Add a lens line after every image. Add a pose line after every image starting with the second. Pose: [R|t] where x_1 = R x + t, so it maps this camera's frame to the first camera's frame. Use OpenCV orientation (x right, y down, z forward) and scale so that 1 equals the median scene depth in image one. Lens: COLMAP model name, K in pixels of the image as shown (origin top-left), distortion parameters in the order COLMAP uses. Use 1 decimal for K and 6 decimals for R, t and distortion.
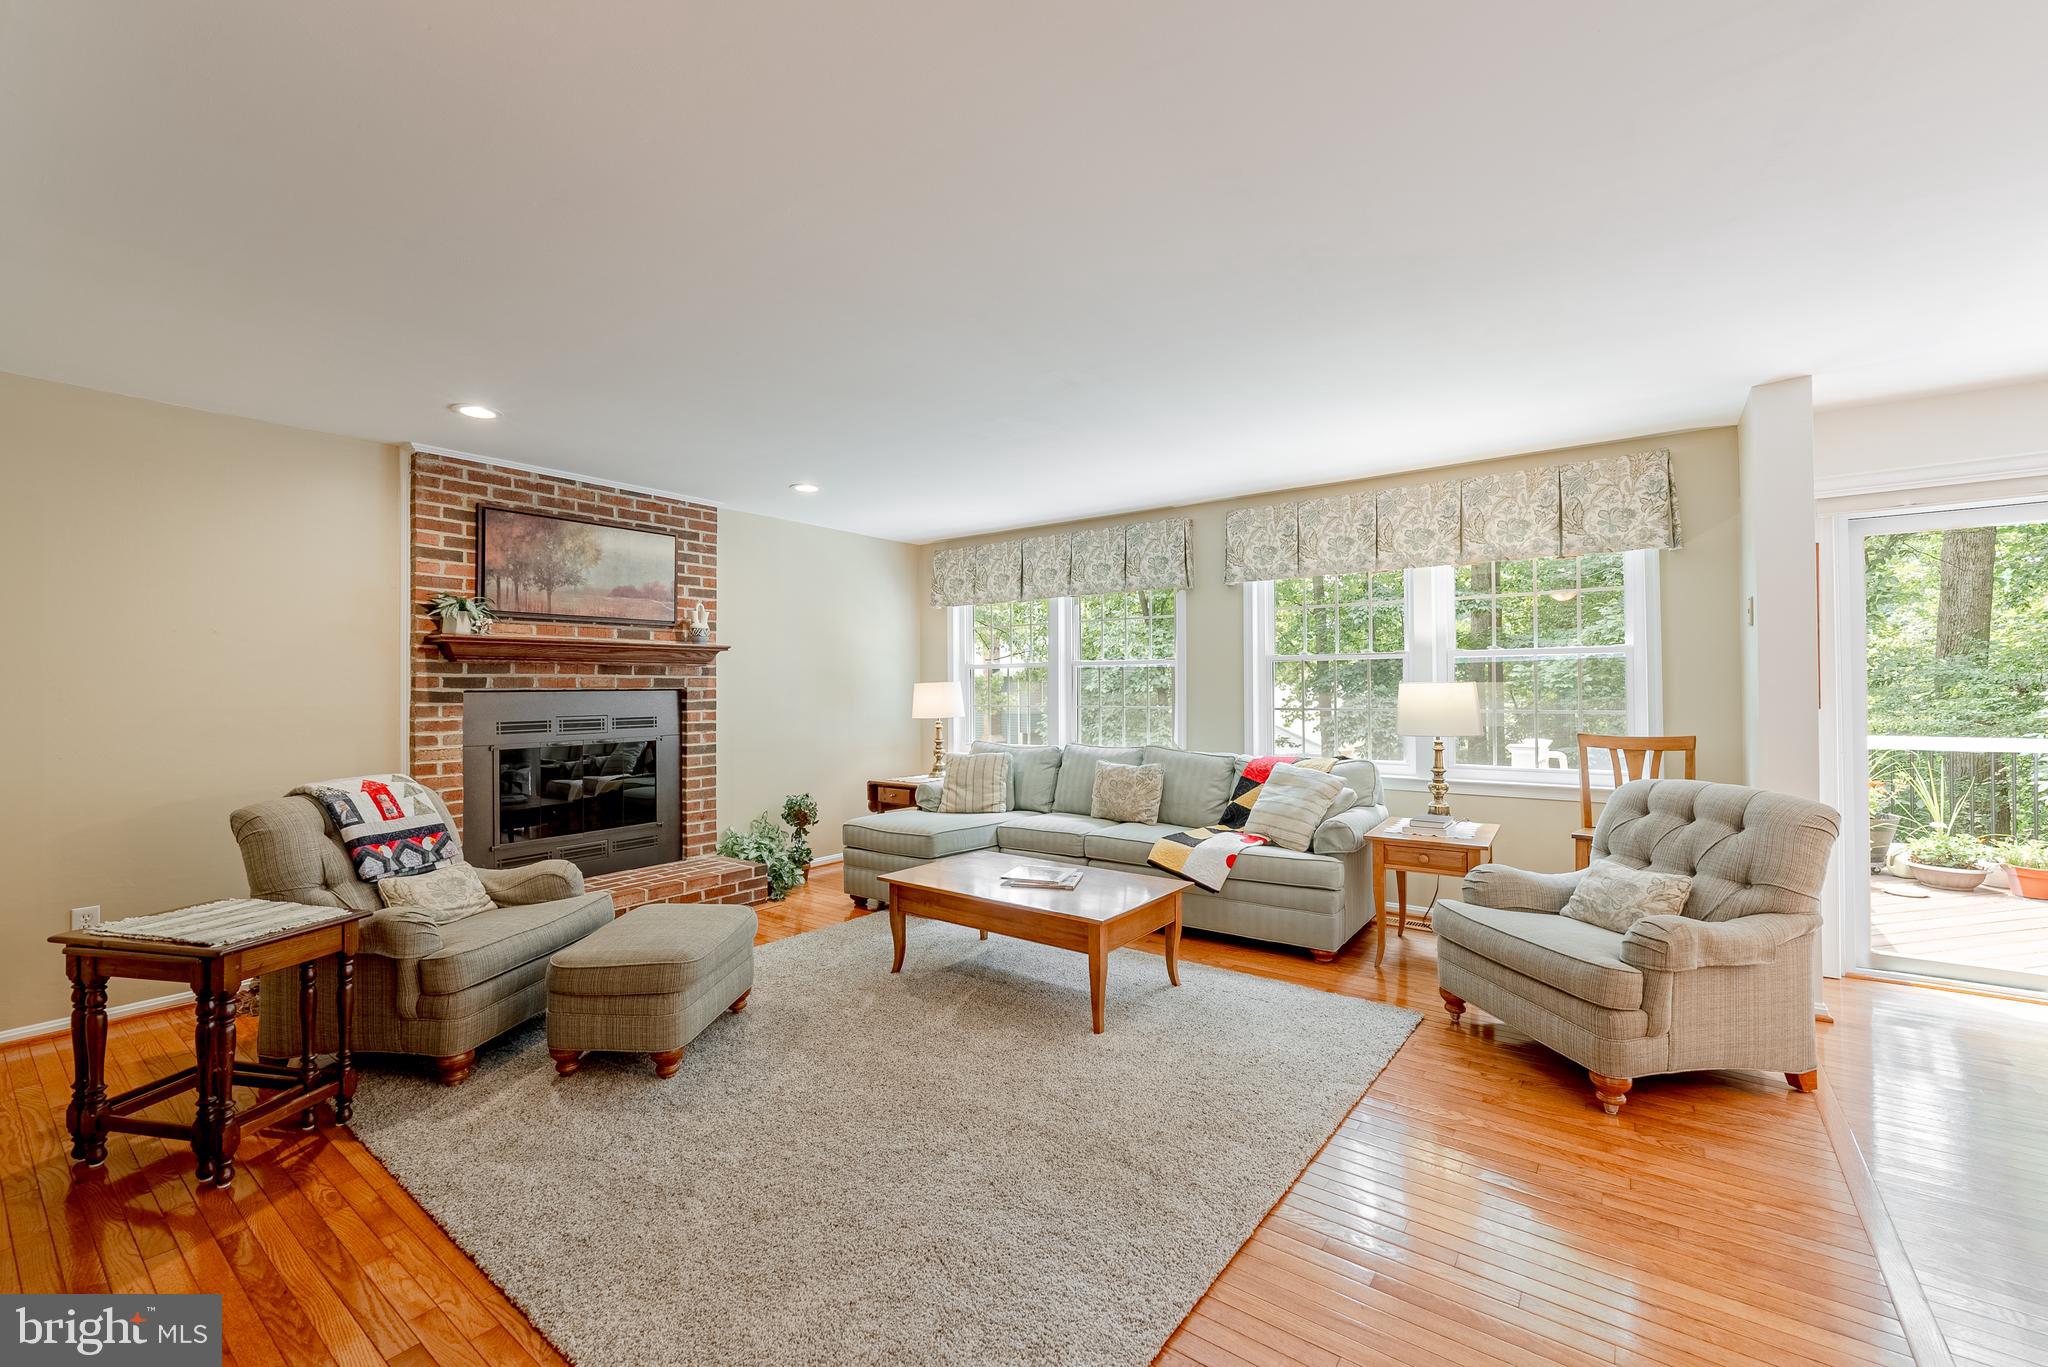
lens RADIAL K [[837.8, 0, 1020.2], [0, 837.8, 678.9], [0, 0, 1]] dist [0.000789, -0.000118]
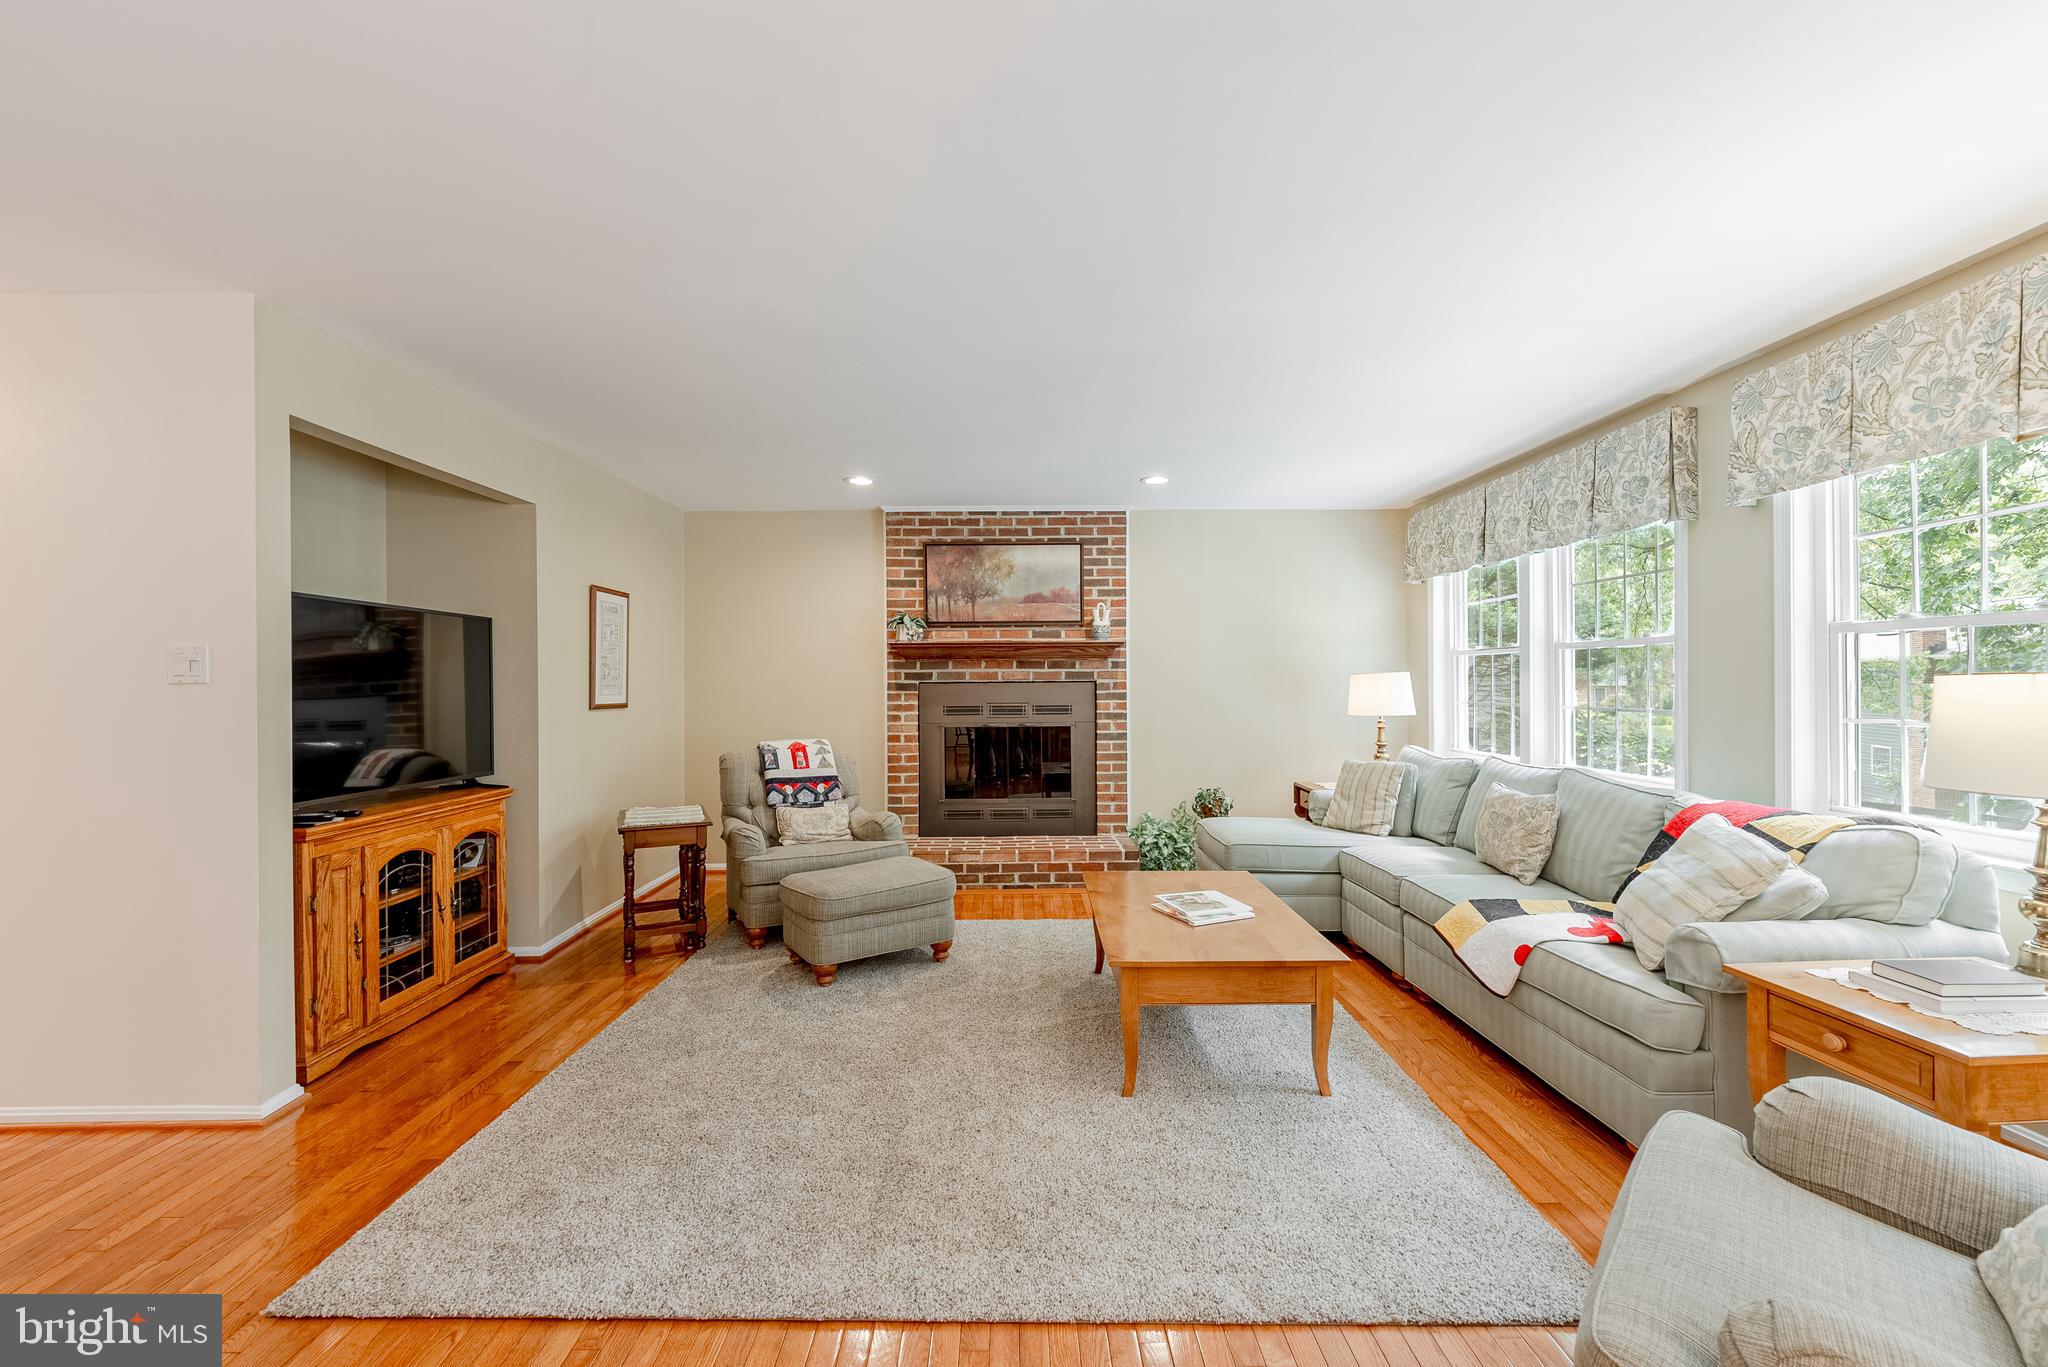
lens RADIAL K [[837.8, 0, 1020.2], [0, 837.8, 678.9], [0, 0, 1]] dist [0.000789, -0.000118]
pose [[0.611118, 0.001365, -0.791539, 0.483702], [0.009580, 0.999913, 0.009121, -0.001972], [0.791482, -0.013157, 0.611051, 0.287061]]
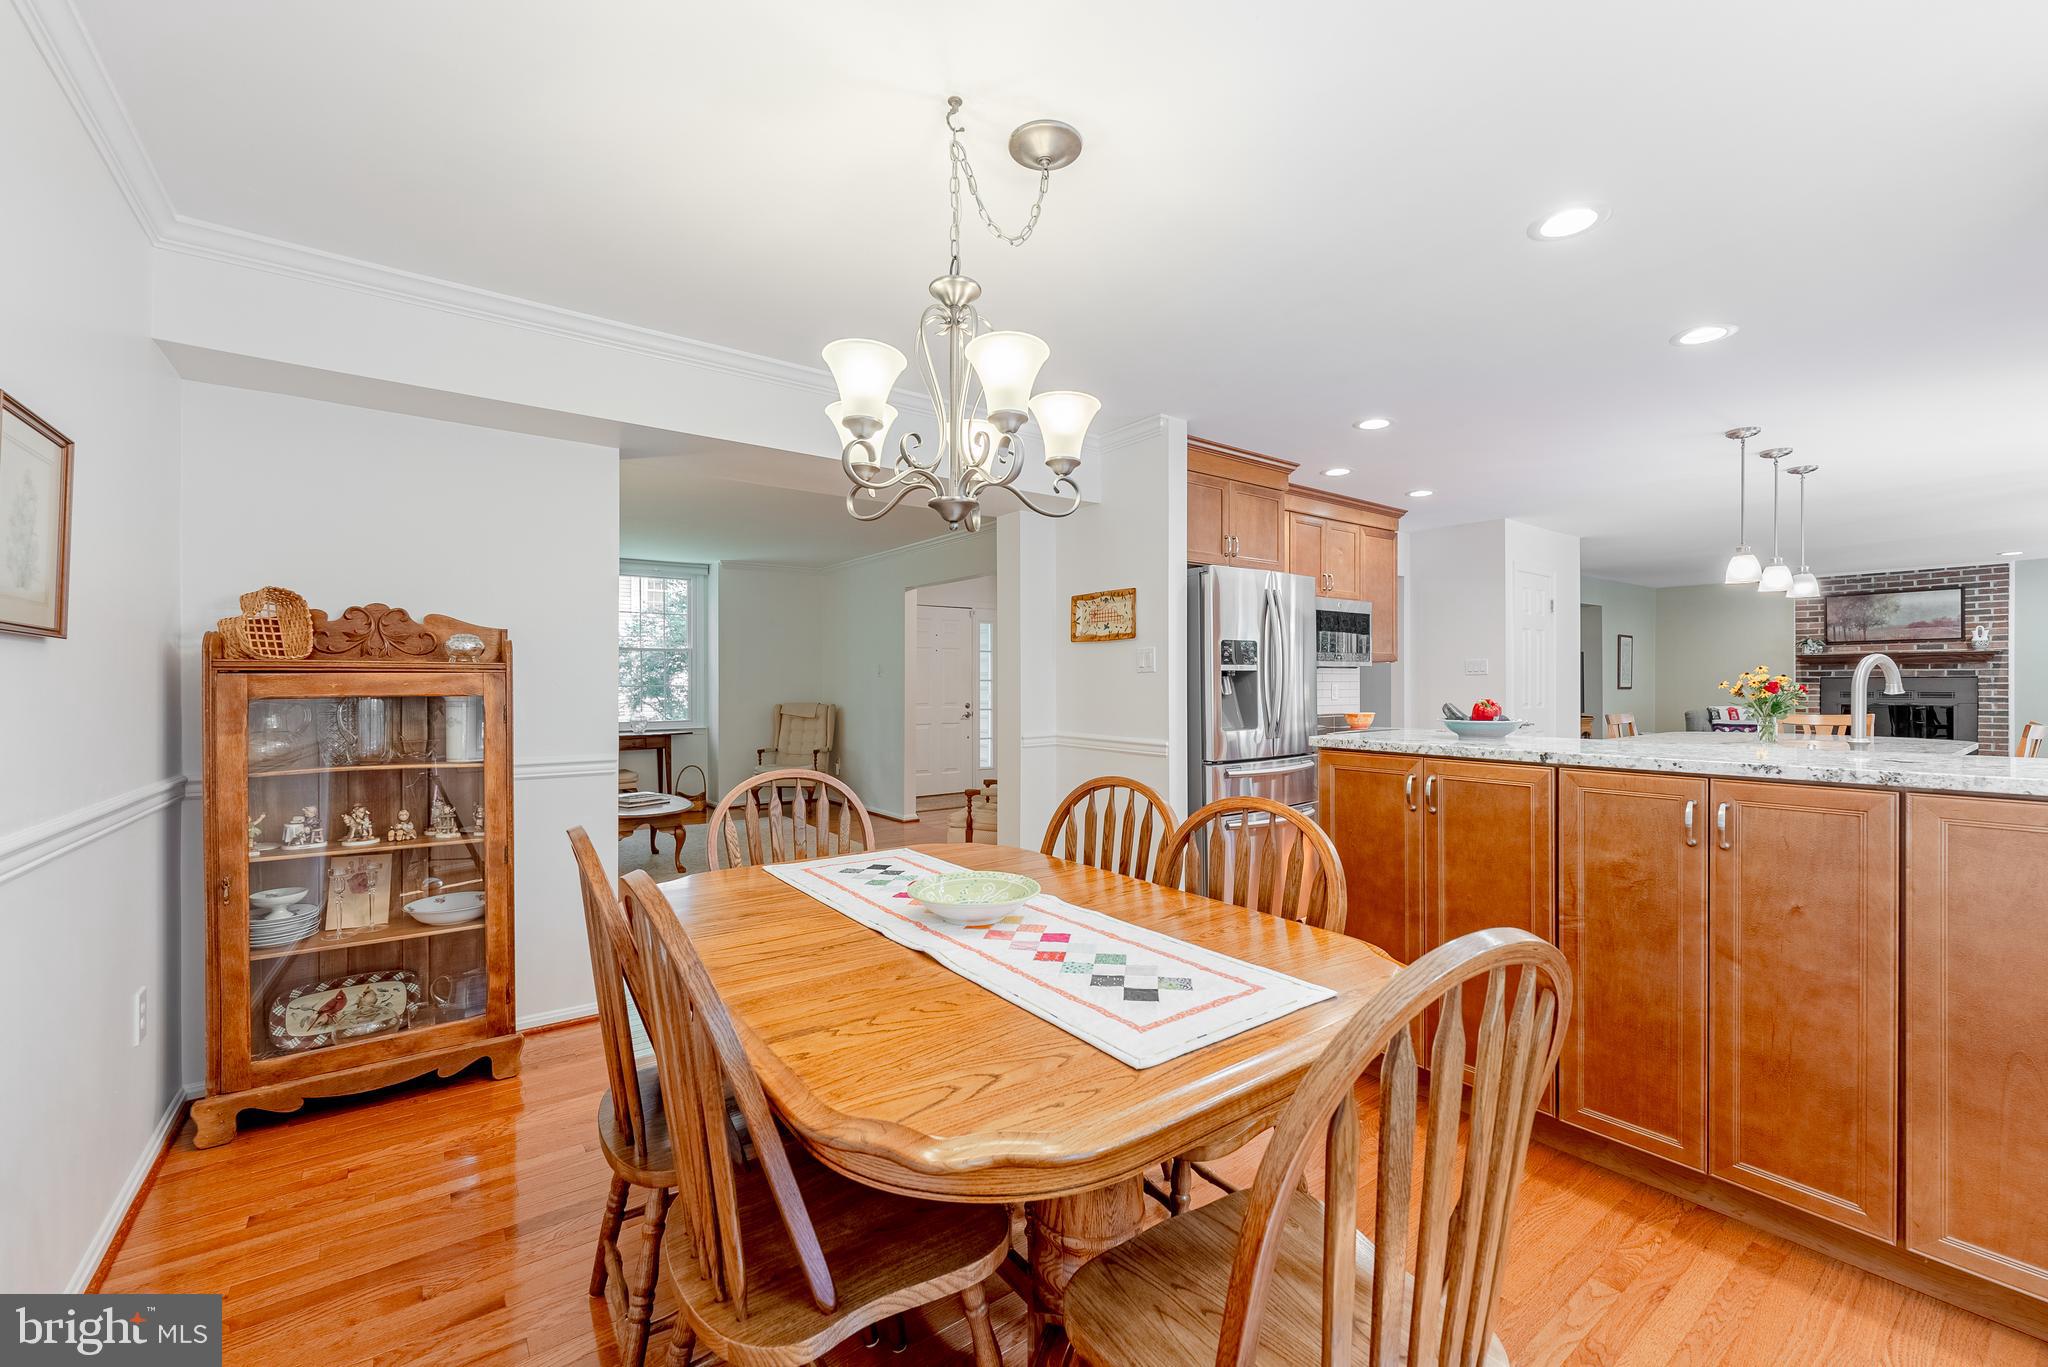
lens RADIAL K [[834.9, 0, 1024.0], [0, 834.9, 683.5], [0, 0, 1]] dist [-0.001750, -0.000124]
pose [[-0.283200, 0.006999, -0.959035, 2.048110], [0.012622, 0.999914, 0.003570, -0.004890], [0.958978, -0.011094, -0.283264, -0.429062]]
